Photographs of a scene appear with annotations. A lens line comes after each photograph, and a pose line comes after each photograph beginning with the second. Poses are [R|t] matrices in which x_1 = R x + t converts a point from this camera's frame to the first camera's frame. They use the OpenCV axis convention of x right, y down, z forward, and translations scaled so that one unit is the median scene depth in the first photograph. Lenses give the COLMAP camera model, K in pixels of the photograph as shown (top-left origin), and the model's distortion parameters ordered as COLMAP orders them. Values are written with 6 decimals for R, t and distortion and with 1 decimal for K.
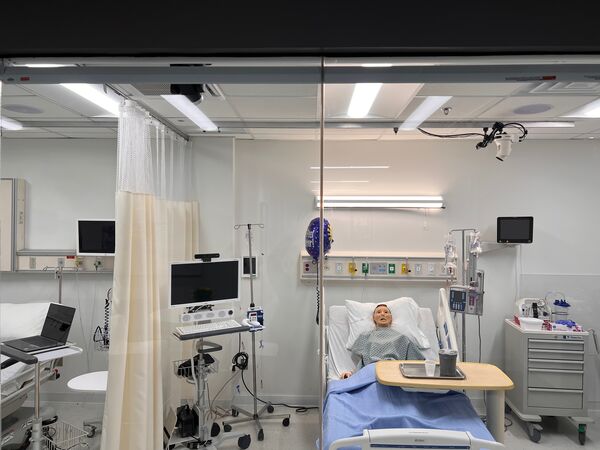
lens RADIAL K [[456.5, 0, 300.0], [0, 456.5, 225.0], [0, 0, 1]] dist [0.079804, -0.108656]
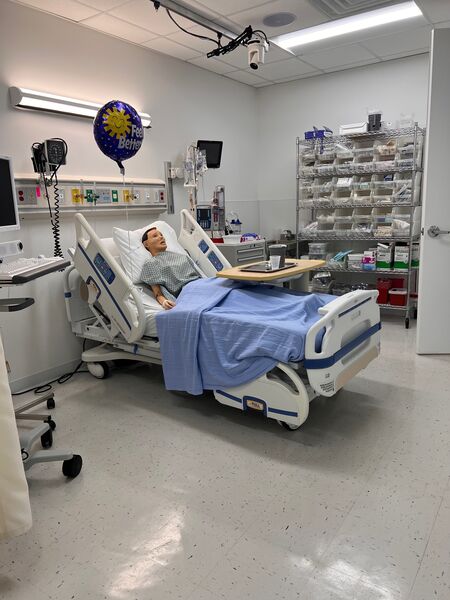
lens RADIAL K [[456.5, 0, 225.0], [0, 456.5, 300.0], [0, 0, 1]] dist [0.079804, -0.108656]
pose [[0.542069, -0.190410, 0.818478, -0.478149], [0.044503, 0.979129, 0.198310, 0.139948], [-0.839155, -0.071073, 0.539229, 0.404812]]
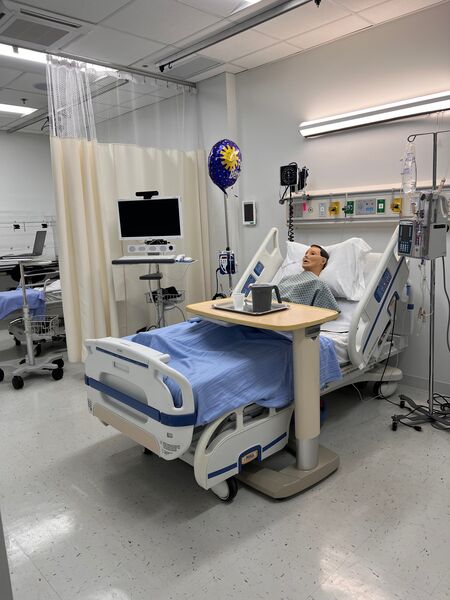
lens RADIAL K [[456.5, 0, 225.0], [0, 456.5, 300.0], [0, 0, 1]] dist [0.079804, -0.108656]
pose [[0.710878, 0.091600, -0.697324, 0.635204], [0.033727, 0.985902, 0.163889, 0.129907], [0.702506, -0.140023, 0.697767, 0.306043]]
